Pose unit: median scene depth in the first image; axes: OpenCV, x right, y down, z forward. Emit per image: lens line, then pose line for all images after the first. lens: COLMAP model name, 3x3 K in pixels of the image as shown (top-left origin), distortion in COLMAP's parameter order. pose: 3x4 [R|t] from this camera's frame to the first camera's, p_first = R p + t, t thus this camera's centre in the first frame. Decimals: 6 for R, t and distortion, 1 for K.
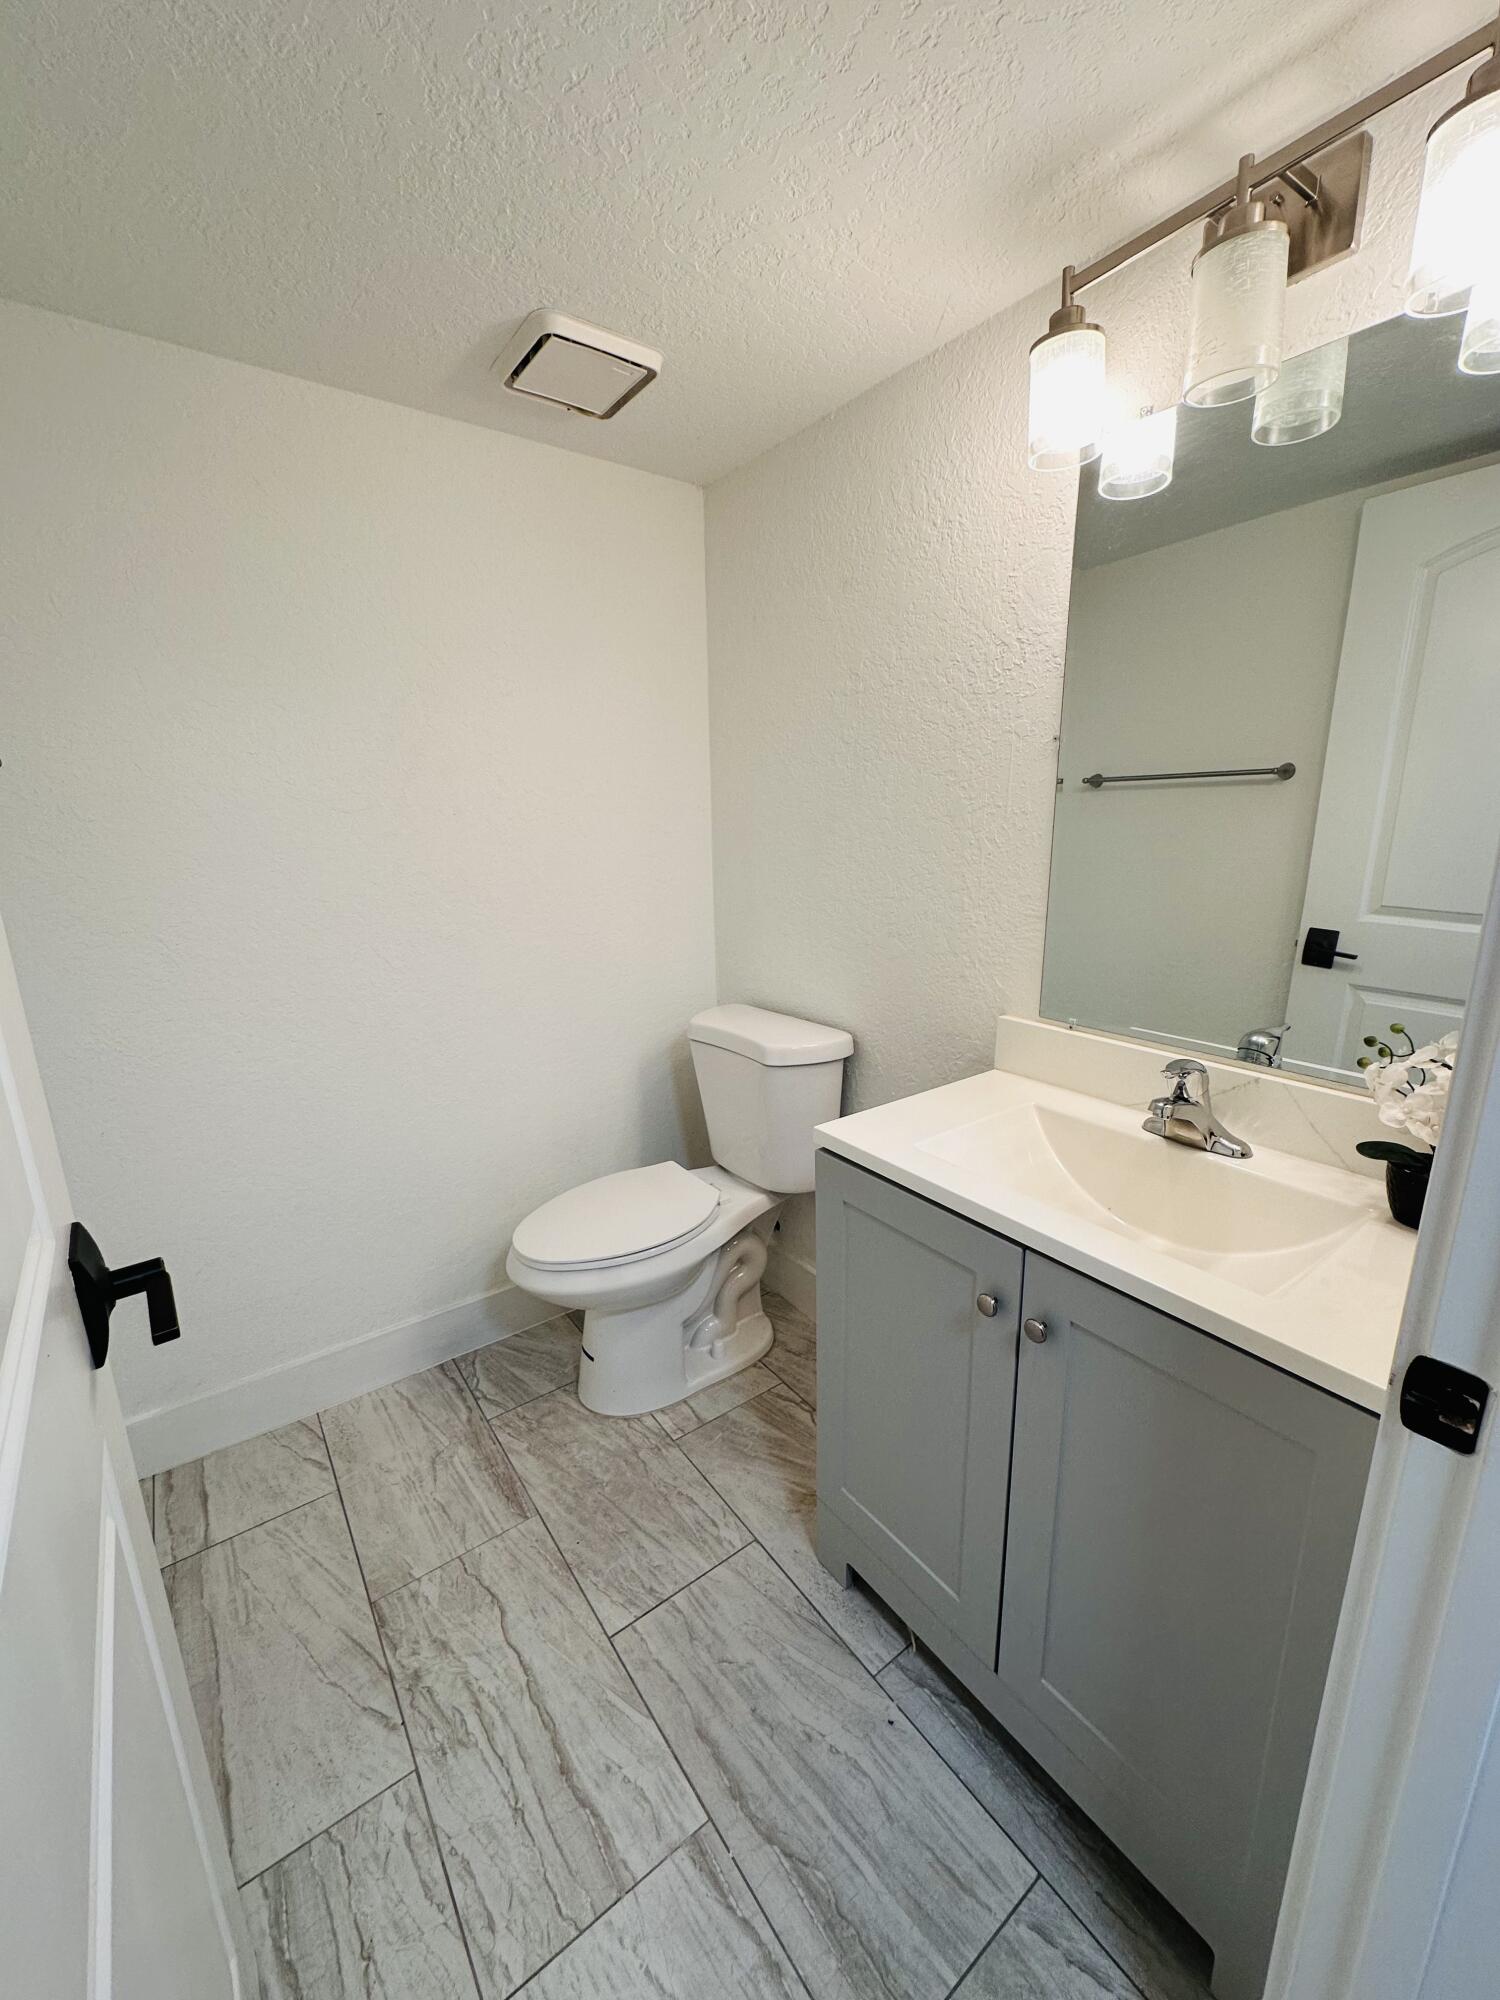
lens RADIAL K [[797.2, 0, 755.9], [0, 797.2, 1002.4], [0, 0, 1]] dist [-0.004056, 0.000357]
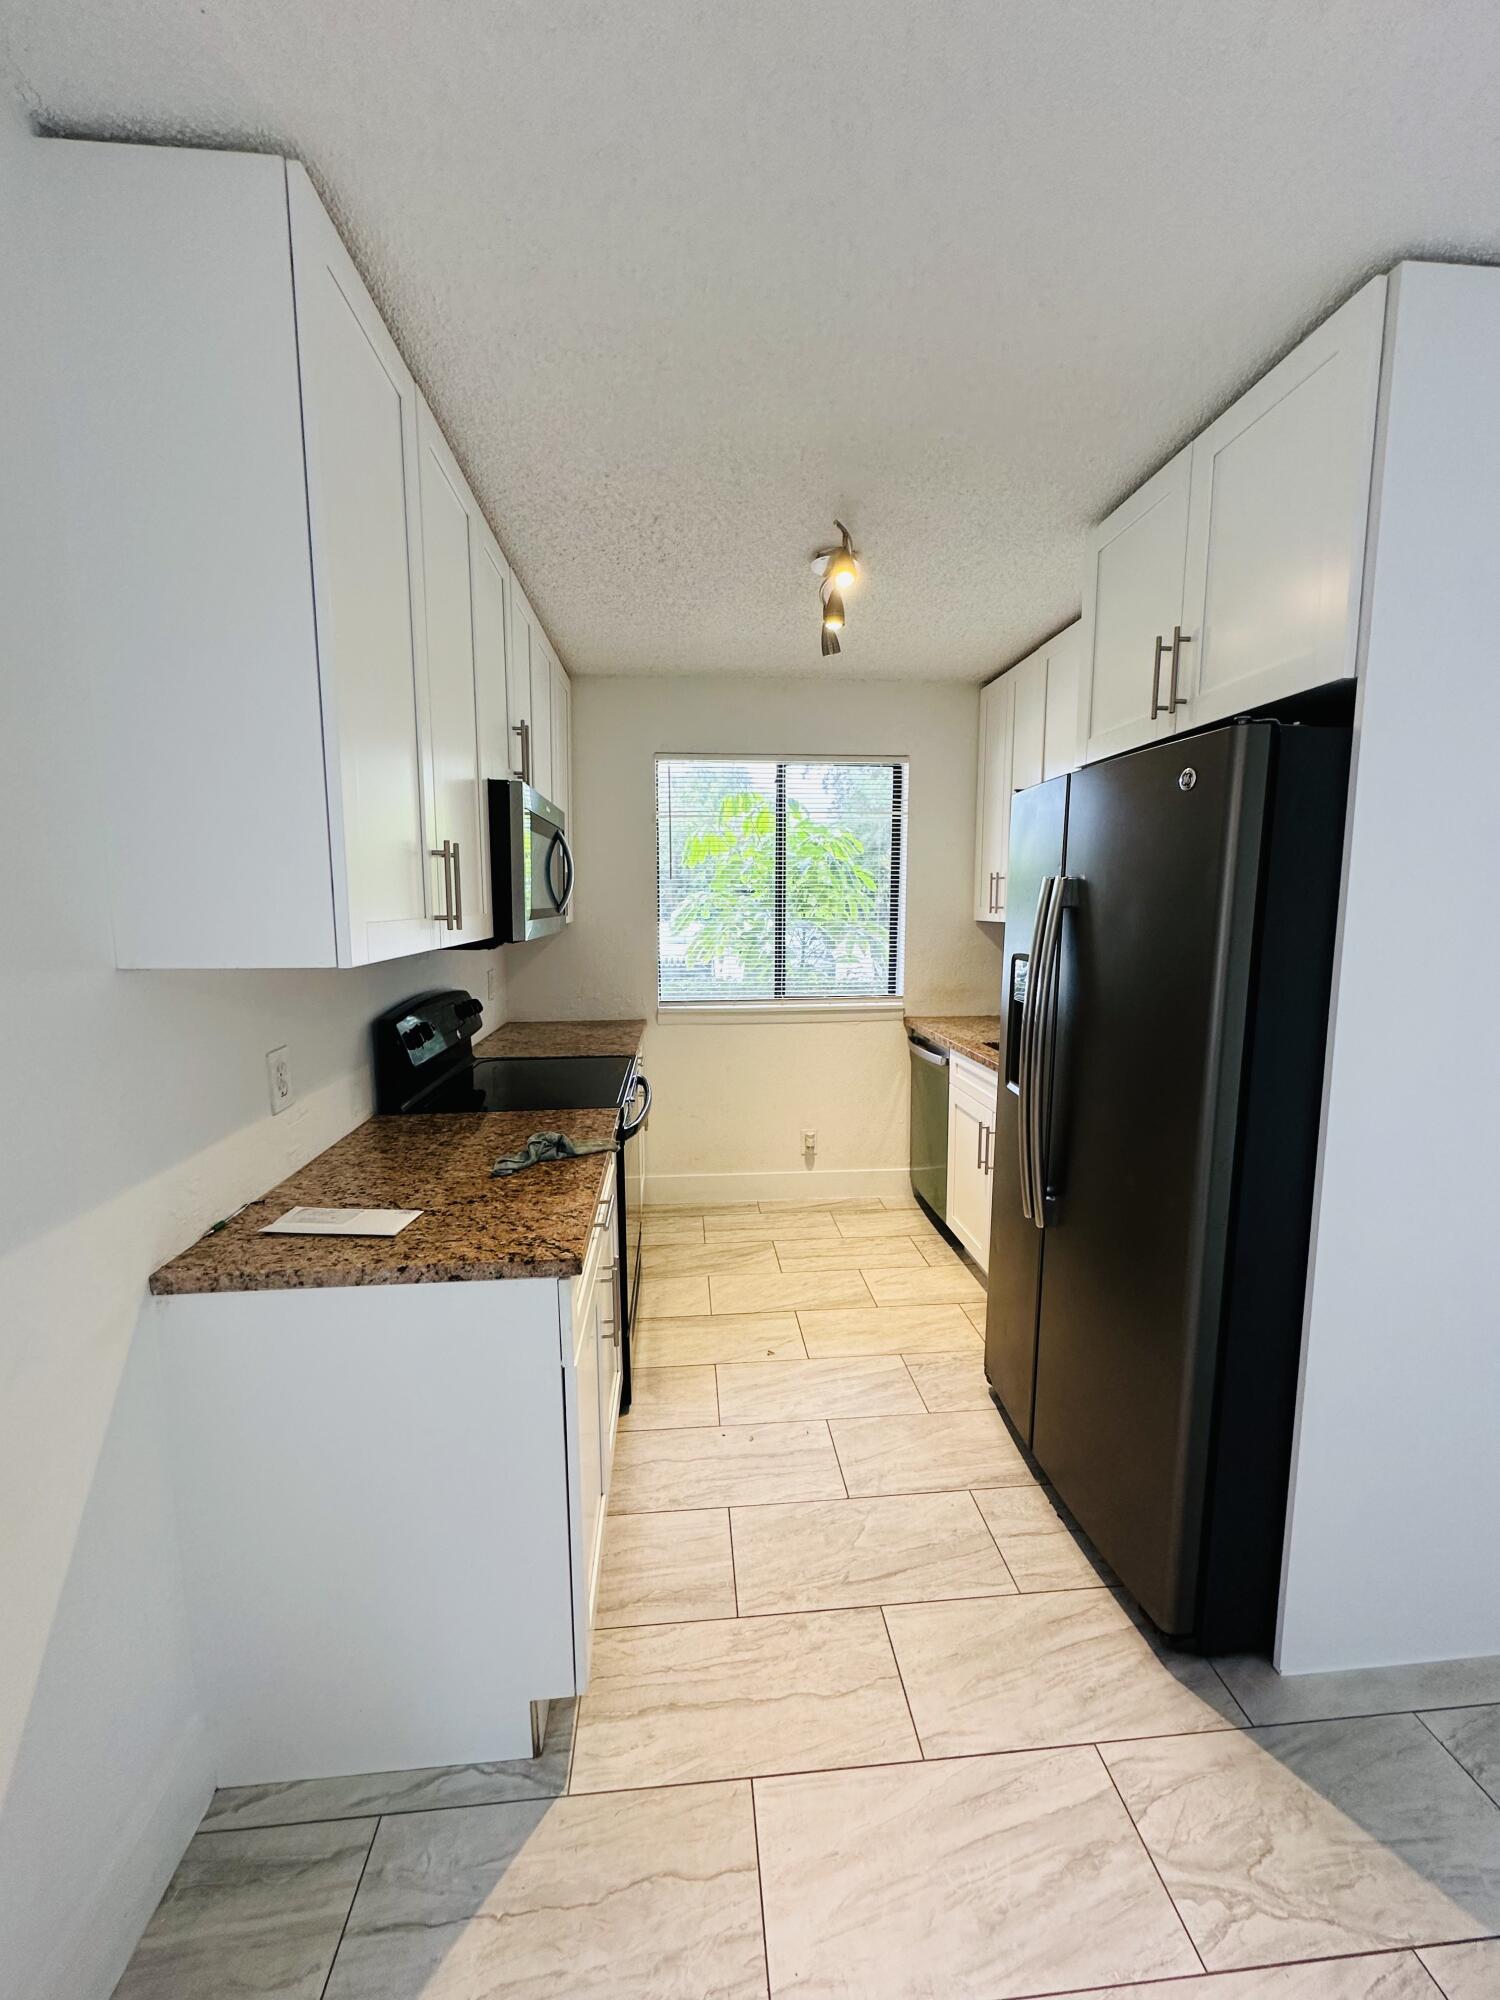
lens RADIAL K [[797.2, 0, 755.3], [0, 797.2, 1003.8], [0, 0, 1]] dist [-0.004056, 0.000357]
pose [[-0.522676, 0.121733, -0.843796, 0.595282], [-0.197666, 0.945478, 0.258843, -0.435296], [0.829300, 0.302080, -0.470116, 1.294386]]
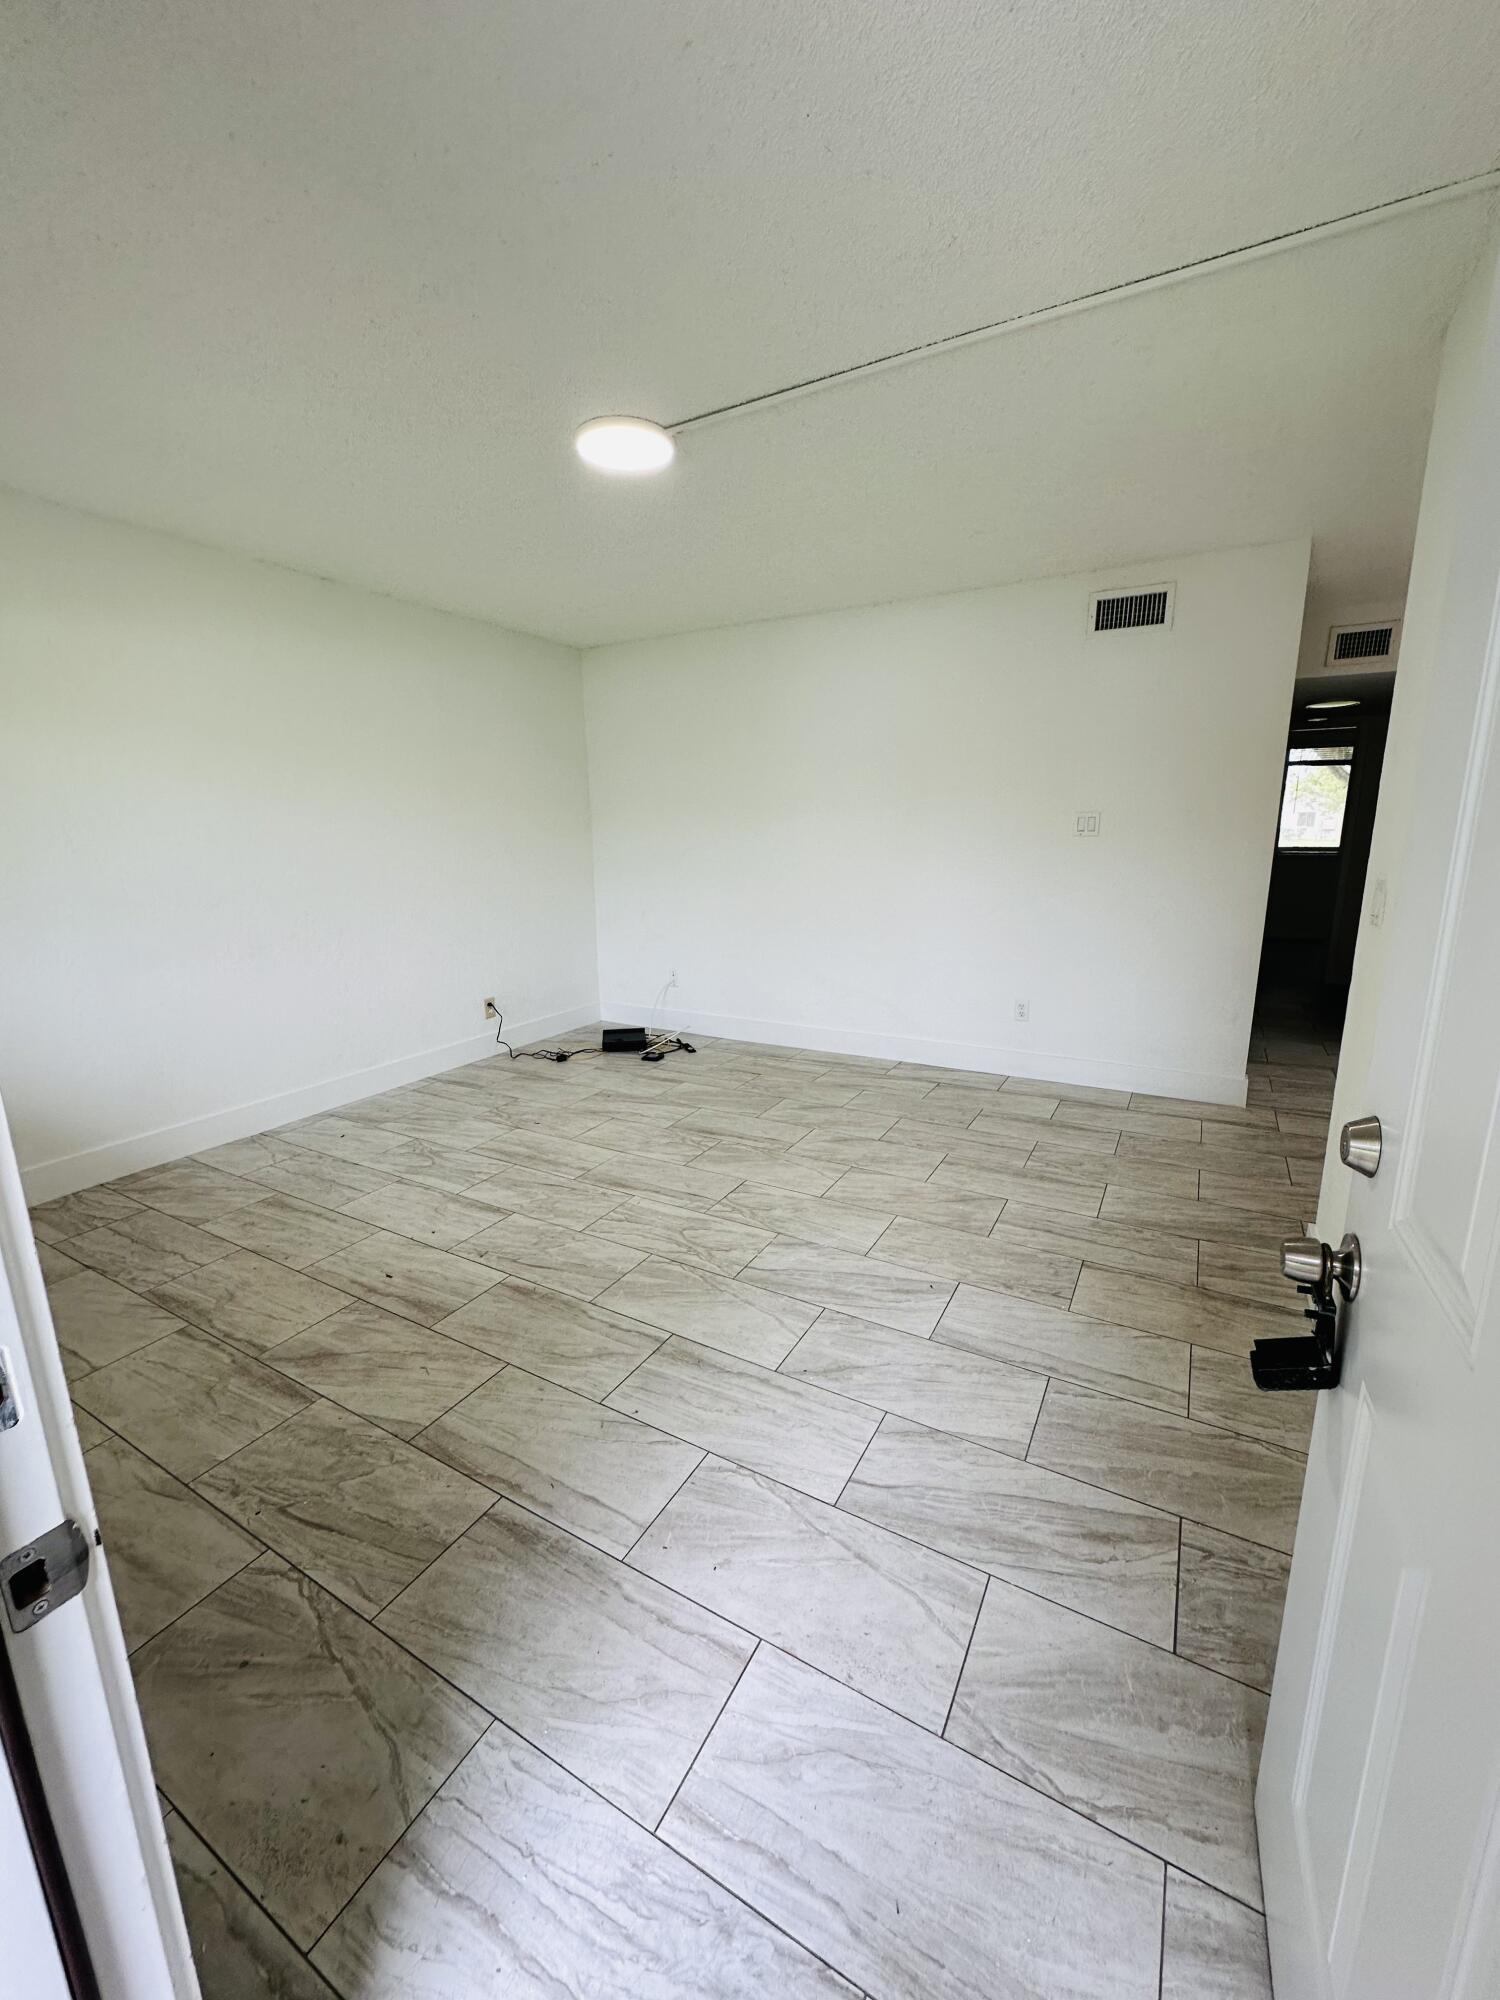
lens RADIAL K [[797.2, 0, 748.4], [0, 797.2, 1001.1], [0, 0, 1]] dist [-0.004056, 0.000357]
pose [[-0.919035, 0.117367, -0.376296, -0.274941], [-0.059770, 0.902111, 0.427345, -0.320000], [0.389617, 0.415237, -0.822056, 1.328636]]
